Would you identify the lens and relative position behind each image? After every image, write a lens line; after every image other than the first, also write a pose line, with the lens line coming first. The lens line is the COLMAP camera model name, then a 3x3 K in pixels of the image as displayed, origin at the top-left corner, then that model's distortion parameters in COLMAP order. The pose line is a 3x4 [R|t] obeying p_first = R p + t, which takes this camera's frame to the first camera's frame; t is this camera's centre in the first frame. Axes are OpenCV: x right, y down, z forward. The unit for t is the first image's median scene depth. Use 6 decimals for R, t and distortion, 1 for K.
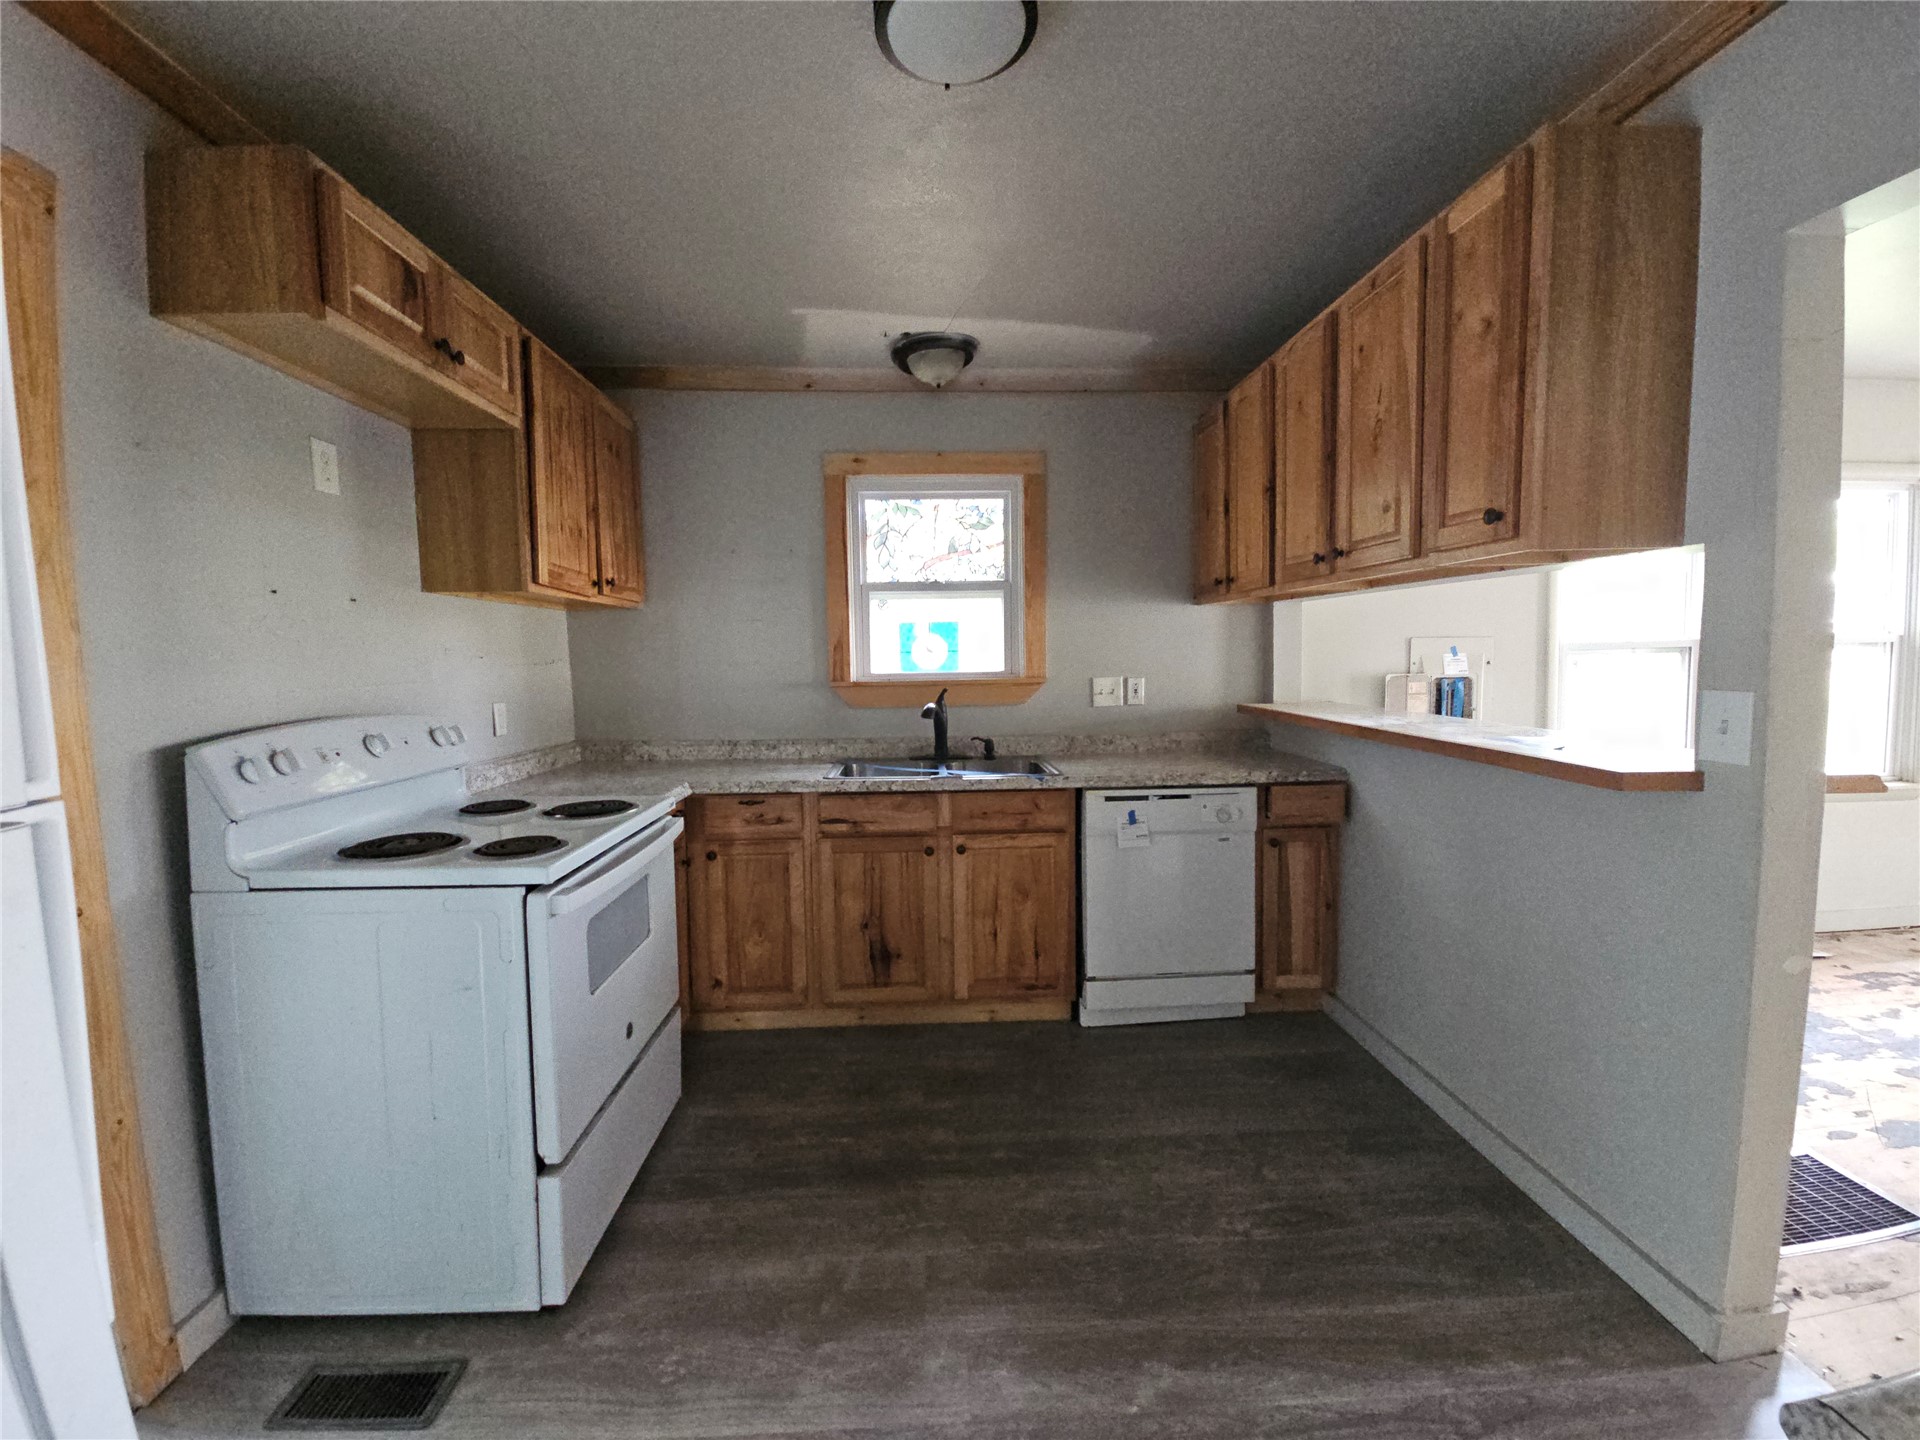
lens RADIAL K [[775.0, 0, 956.4], [0, 775.0, 715.6], [0, 0, 1]] dist [0.001825, -0.003749]
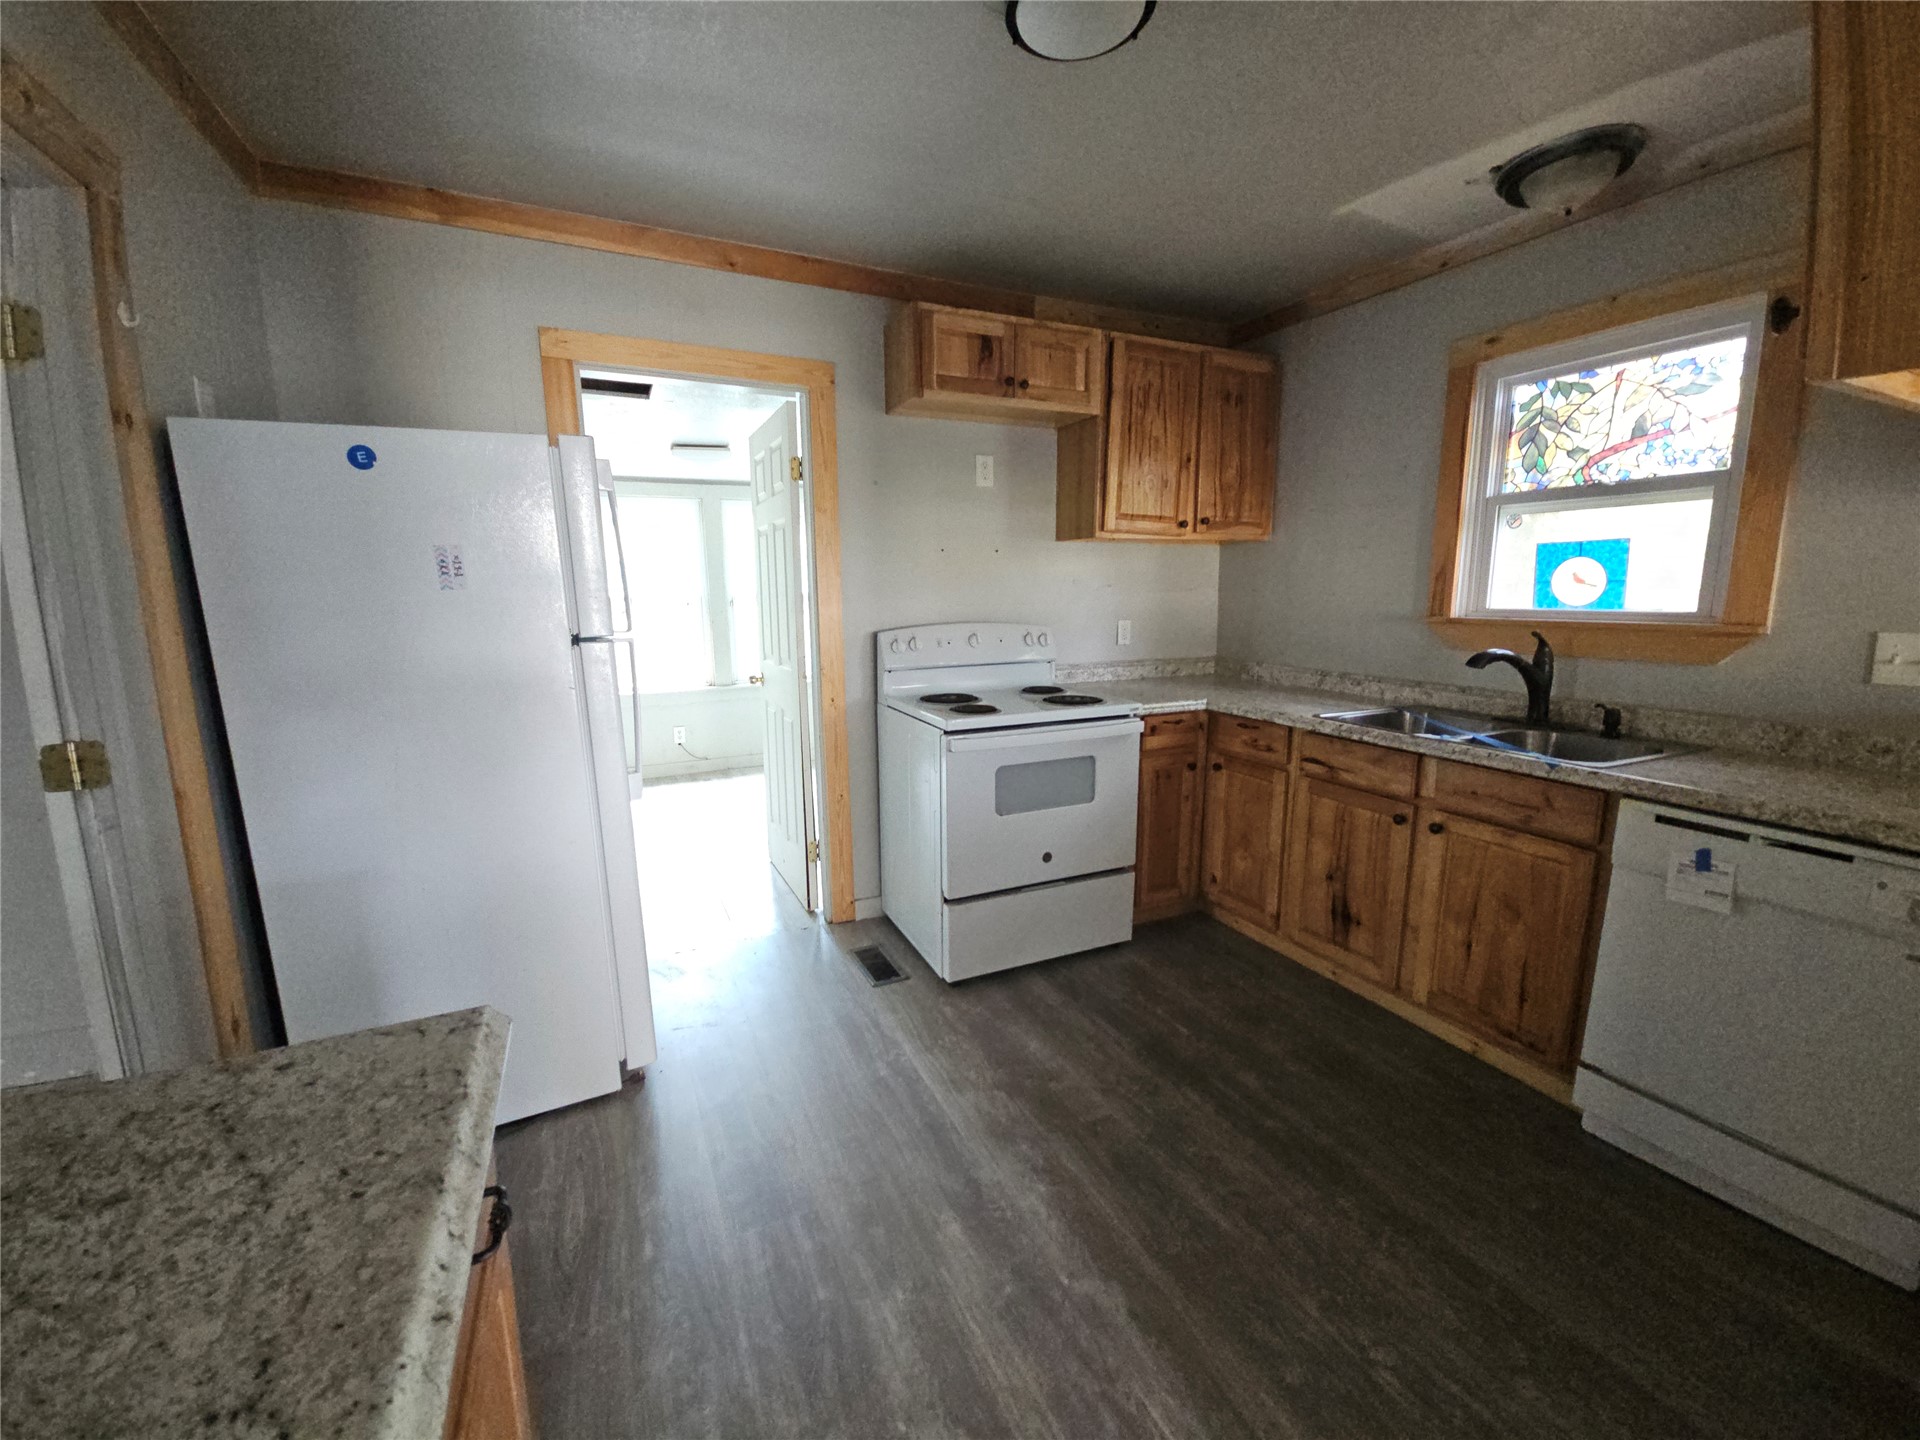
lens RADIAL K [[775.0, 0, 956.4], [0, 775.0, 715.6], [0, 0, 1]] dist [0.001825, -0.003749]
pose [[0.383748, 0.163241, -0.908895, 0.534360], [-0.068618, 0.986571, 0.148220, -0.031816], [0.920885, 0.005488, 0.389796, 0.211314]]
